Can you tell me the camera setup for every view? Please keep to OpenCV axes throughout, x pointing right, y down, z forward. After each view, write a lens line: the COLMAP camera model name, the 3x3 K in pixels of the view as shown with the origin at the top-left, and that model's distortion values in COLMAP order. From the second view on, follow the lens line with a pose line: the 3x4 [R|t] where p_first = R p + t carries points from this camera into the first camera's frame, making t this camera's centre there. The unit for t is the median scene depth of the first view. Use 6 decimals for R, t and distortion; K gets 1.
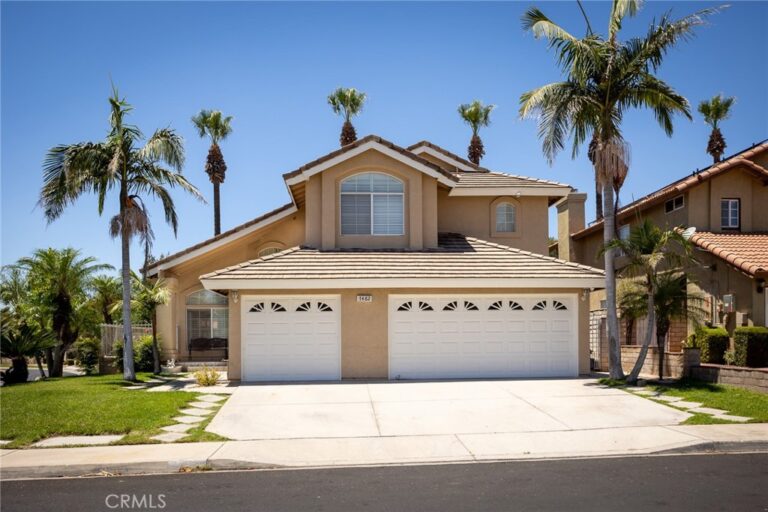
lens RADIAL K [[666.0, 0, 387.0], [0, 666.0, 281.6], [0, 0, 1]] dist [-0.001081, 0.006328]
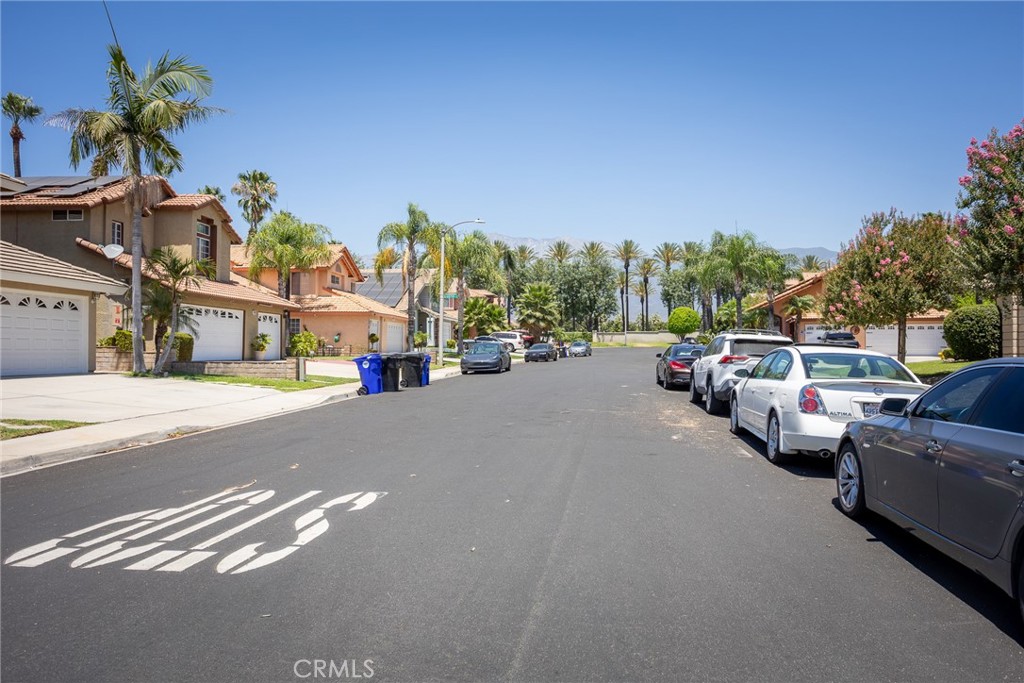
lens RADIAL K [[713.2, 0, 512.9], [0, 713.2, 347.7], [0, 0, 1]] dist [0.009782, 0.001507]
pose [[0.188314, 0.017875, 0.981946, -0.779625], [-0.123545, 0.992323, 0.005629, 0.007380], [-0.974307, -0.122374, 0.189077, 0.048367]]
